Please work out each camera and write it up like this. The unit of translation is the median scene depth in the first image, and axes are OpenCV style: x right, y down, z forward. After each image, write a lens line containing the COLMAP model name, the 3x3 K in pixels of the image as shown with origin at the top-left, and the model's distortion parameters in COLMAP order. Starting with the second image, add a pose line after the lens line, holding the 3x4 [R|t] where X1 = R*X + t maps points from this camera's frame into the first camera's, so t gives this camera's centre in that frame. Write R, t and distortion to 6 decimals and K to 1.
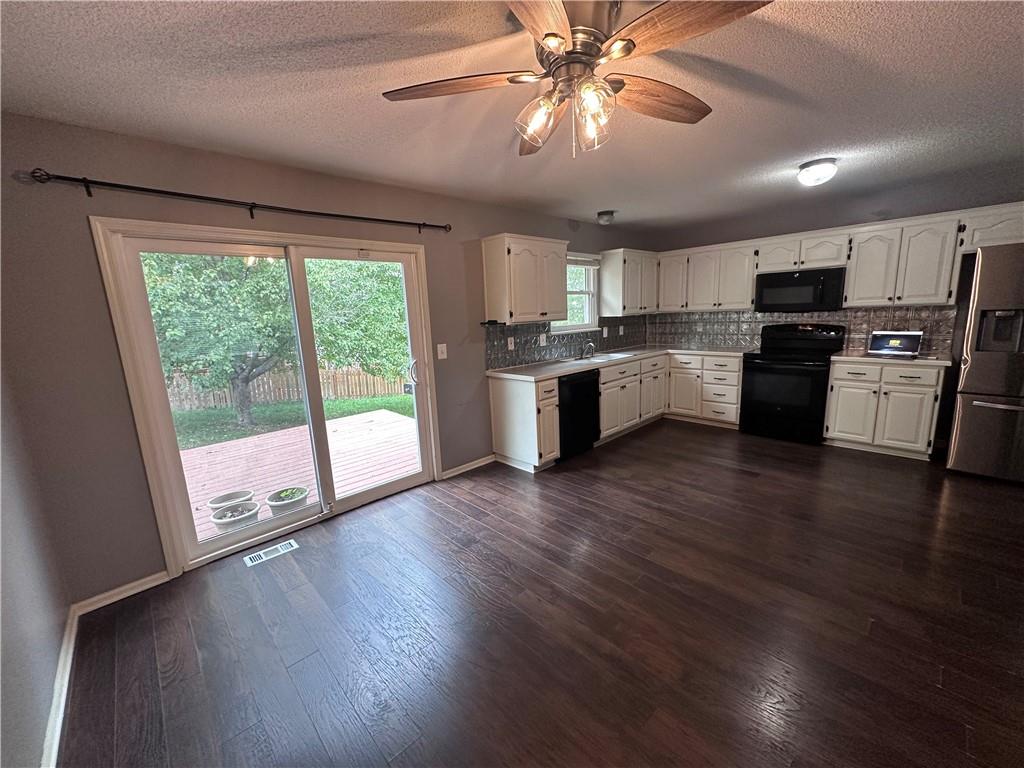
lens RADIAL K [[409.6, 0, 512.6], [0, 409.6, 385.8], [0, 0, 1]] dist [-0.002426, 0.000630]
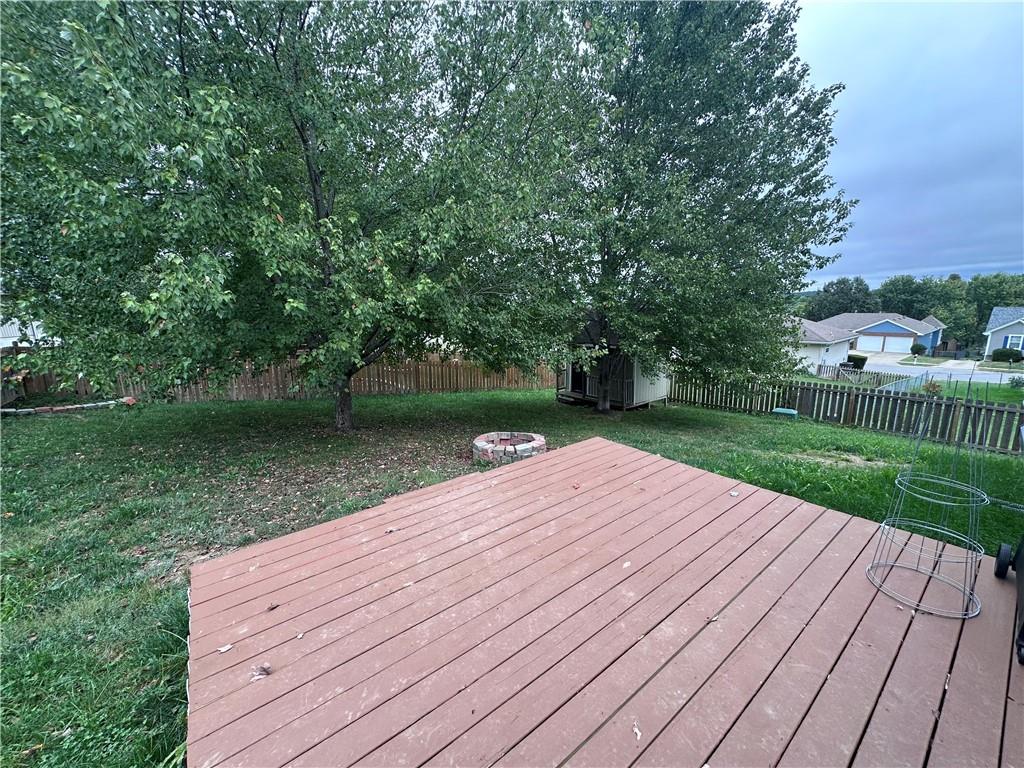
lens RADIAL K [[409.6, 0, 509.1], [0, 409.6, 380.3], [0, 0, 1]] dist [-0.002426, 0.000630]
pose [[0.994600, 0.044606, -0.093706, -0.177842], [-0.043721, 0.998978, 0.011478, -0.014066], [0.094122, -0.007319, 0.995534, 0.160698]]
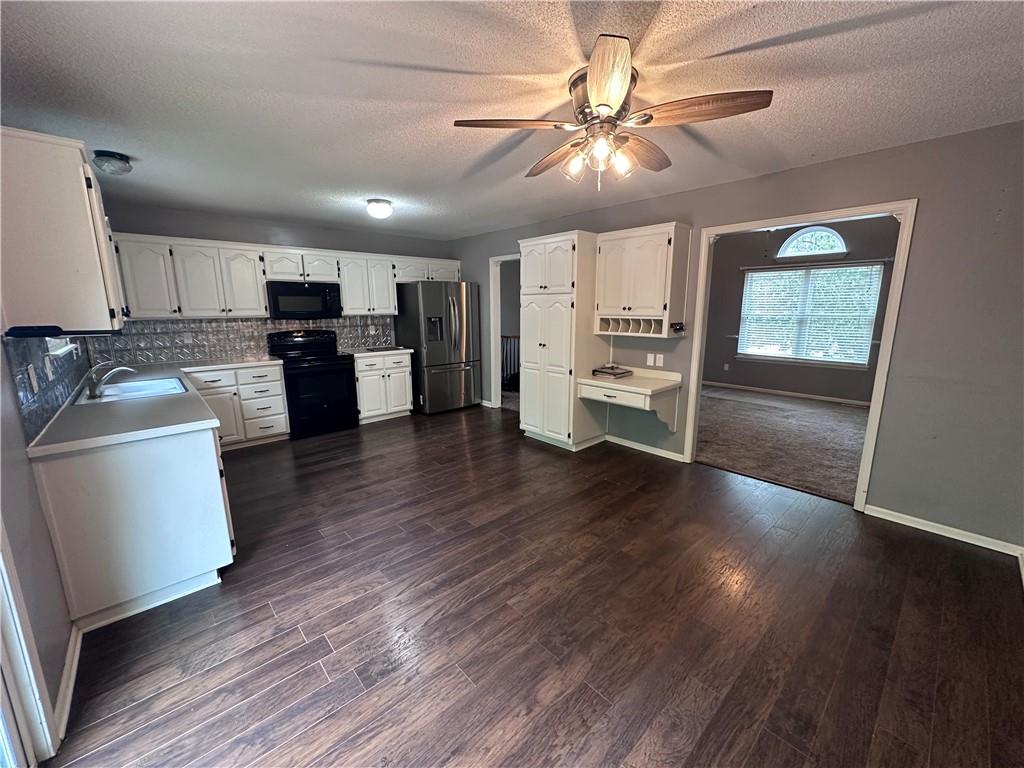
lens RADIAL K [[409.6, 0, 512.0], [0, 409.6, 387.2], [0, 0, 1]] dist [-0.002426, 0.000630]
pose [[0.021613, -0.152157, 0.988120, -0.471825], [0.183452, 0.972173, 0.145689, -0.068792], [-0.982791, 0.178124, 0.048925, 0.490396]]
